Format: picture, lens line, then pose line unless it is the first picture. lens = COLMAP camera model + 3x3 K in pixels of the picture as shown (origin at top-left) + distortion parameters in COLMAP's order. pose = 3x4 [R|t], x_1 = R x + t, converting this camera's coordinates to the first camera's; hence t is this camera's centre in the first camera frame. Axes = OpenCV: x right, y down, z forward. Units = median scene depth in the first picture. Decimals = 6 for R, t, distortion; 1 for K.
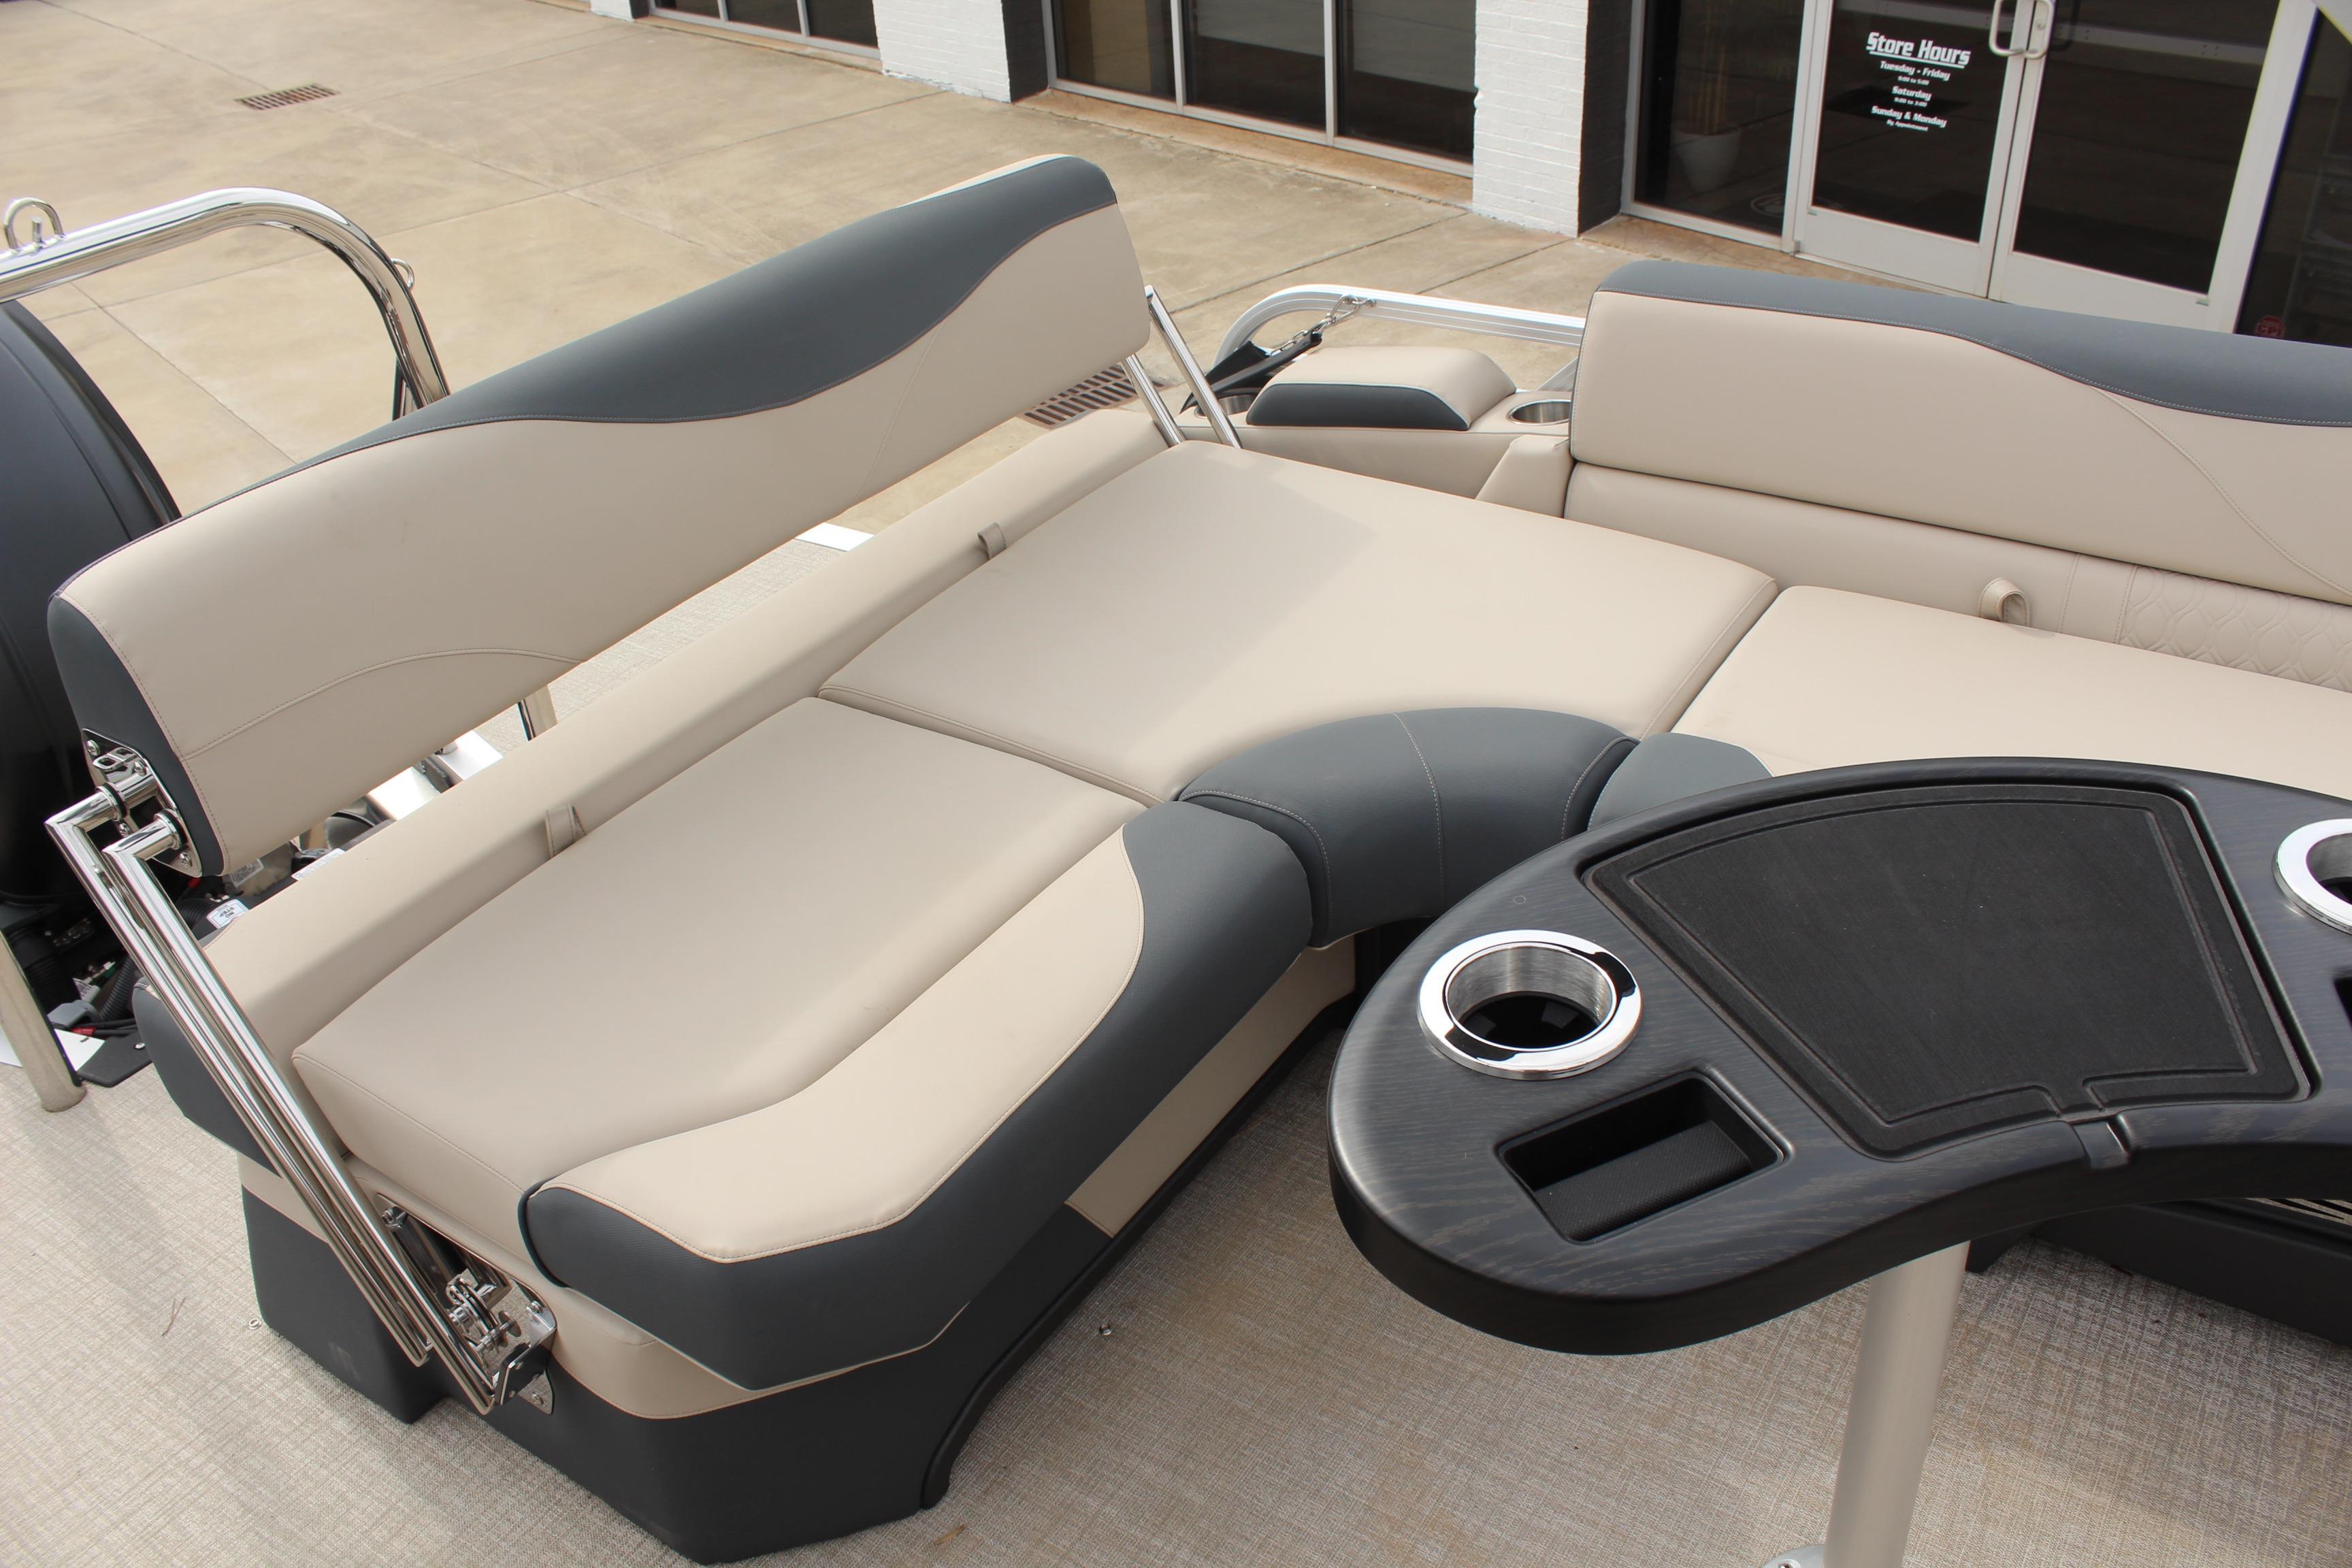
lens RADIAL K [[1901.1, 0, 1168.4], [0, 1901.1, 817.4], [0, 0, 1]] dist [-0.181327, 0.152482]
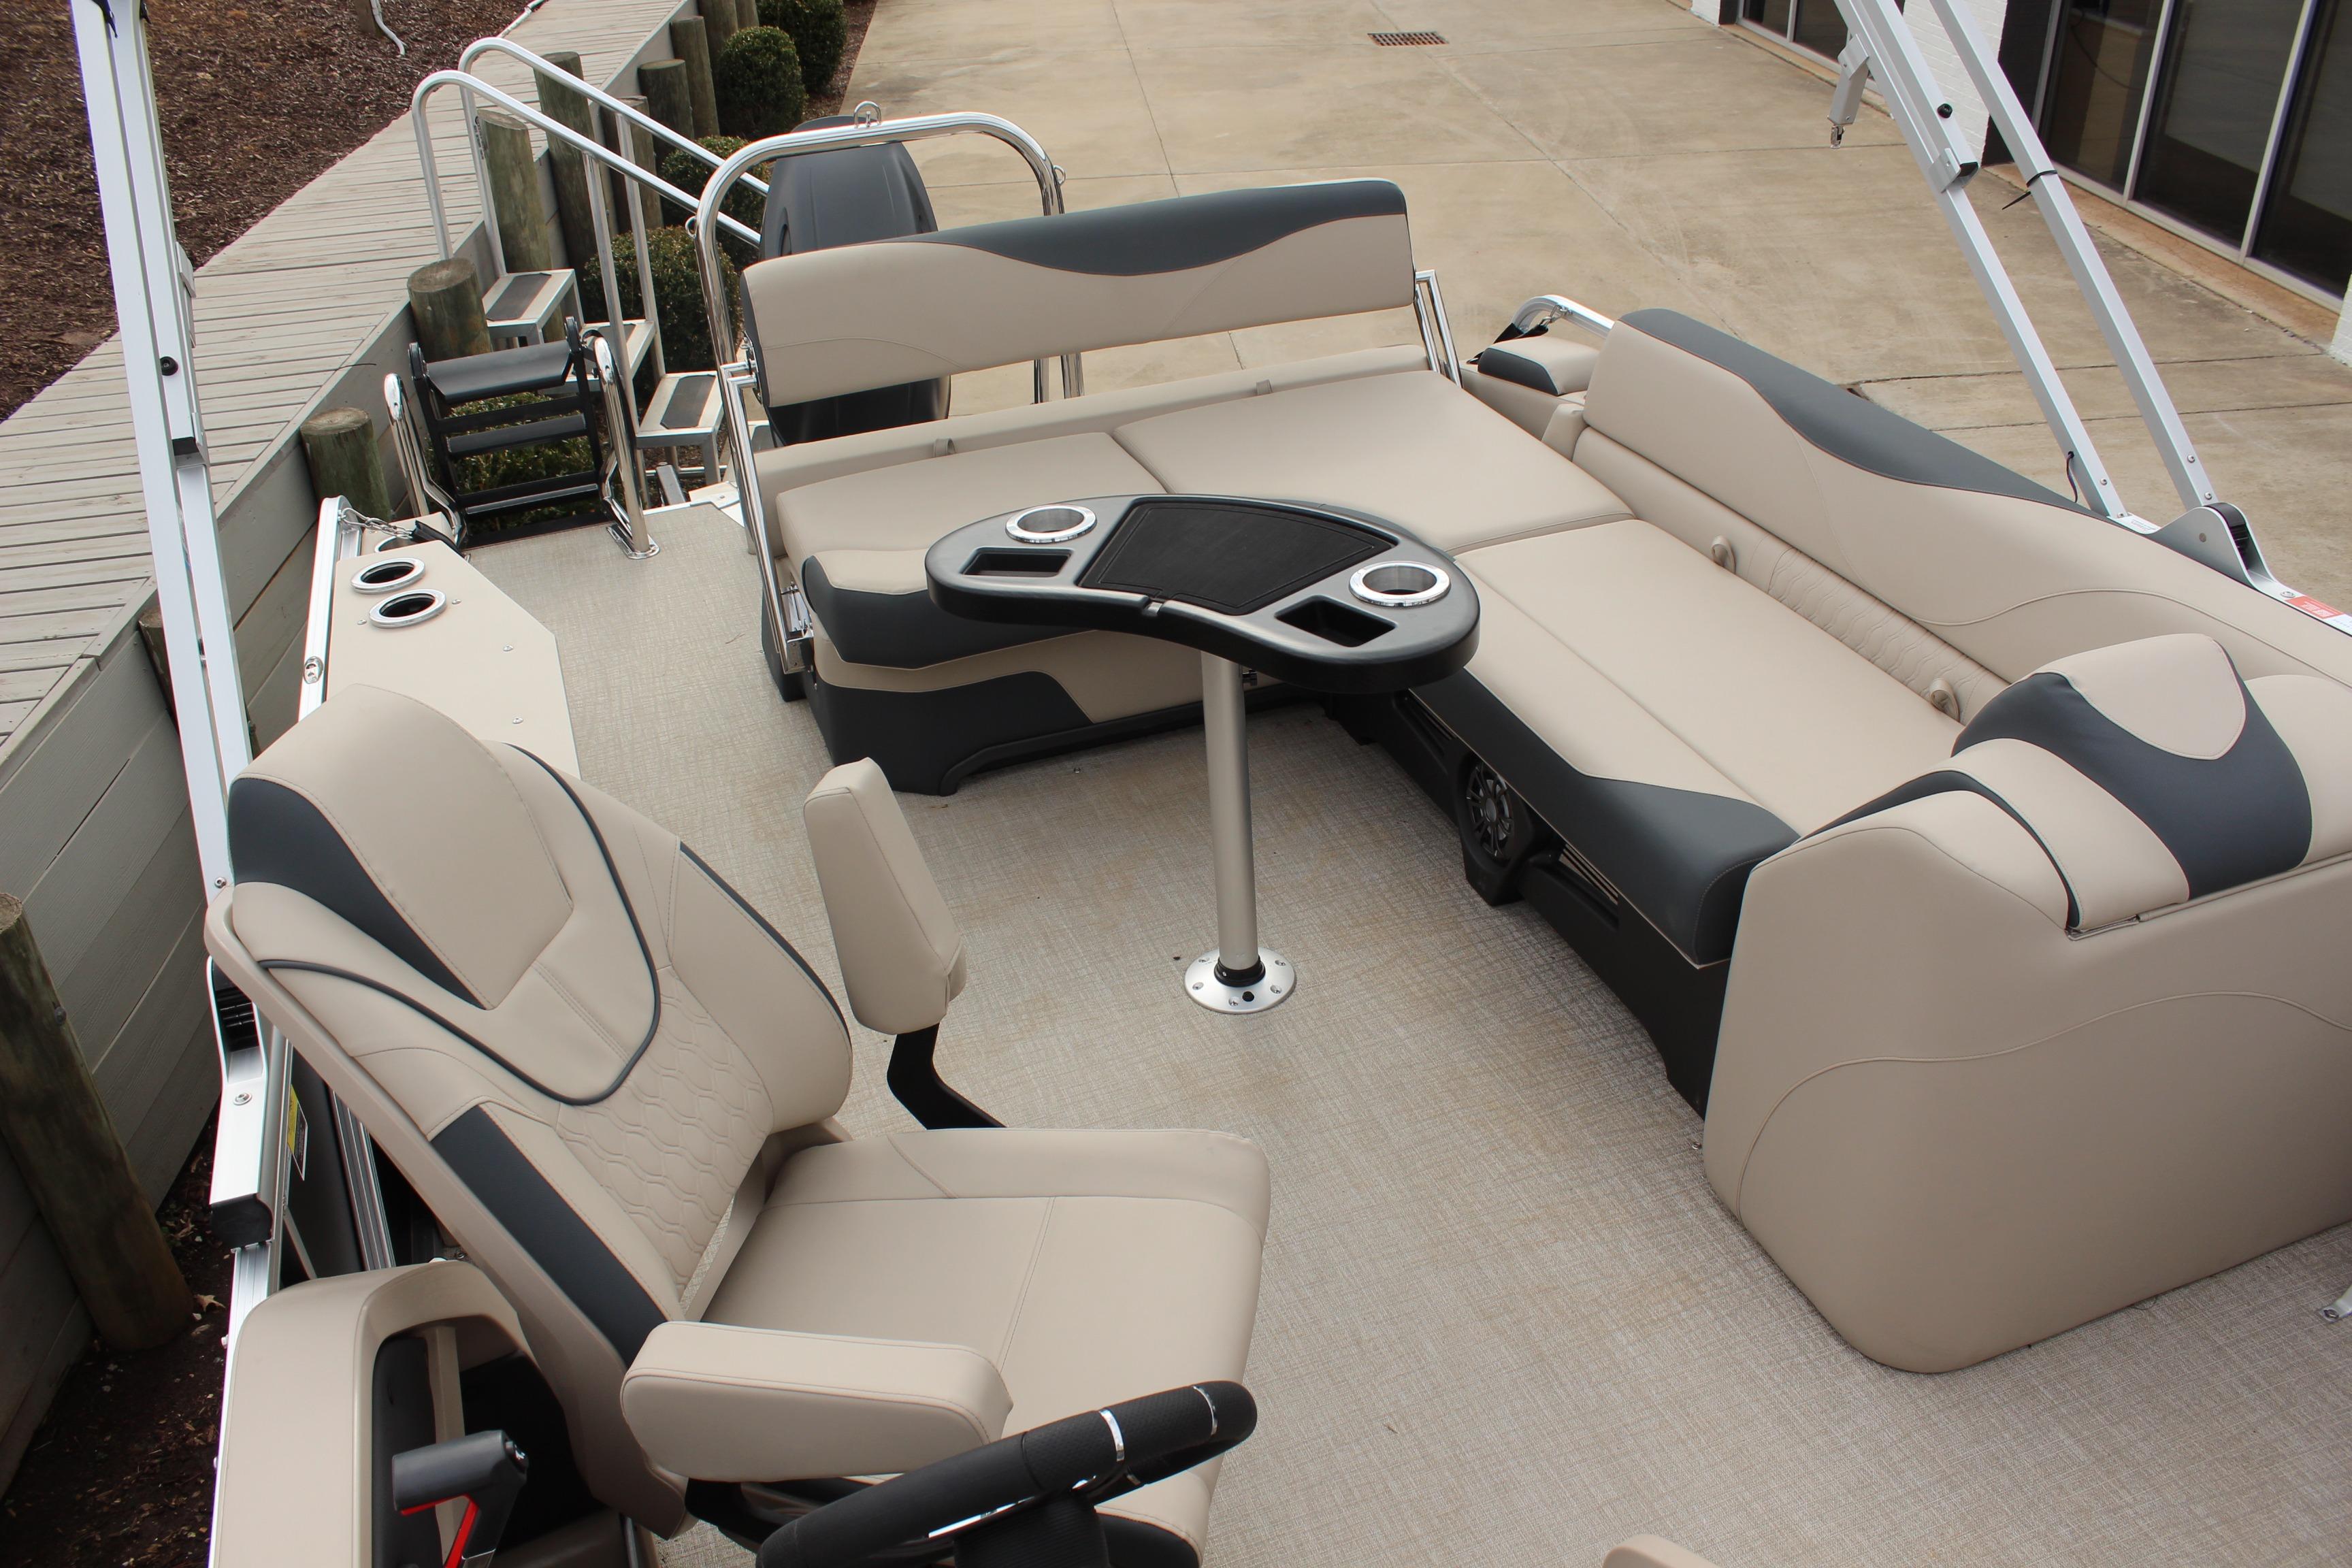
lens RADIAL K [[1901.1, 0, 1168.4], [0, 1901.1, 817.4], [0, 0, 1]] dist [-0.181327, 0.152482]
pose [[0.810689, 0.334585, -0.480454, 0.188445], [-0.329572, 0.939047, 0.097846, 0.019154], [0.483906, 0.079022, 0.871545, -0.120255]]
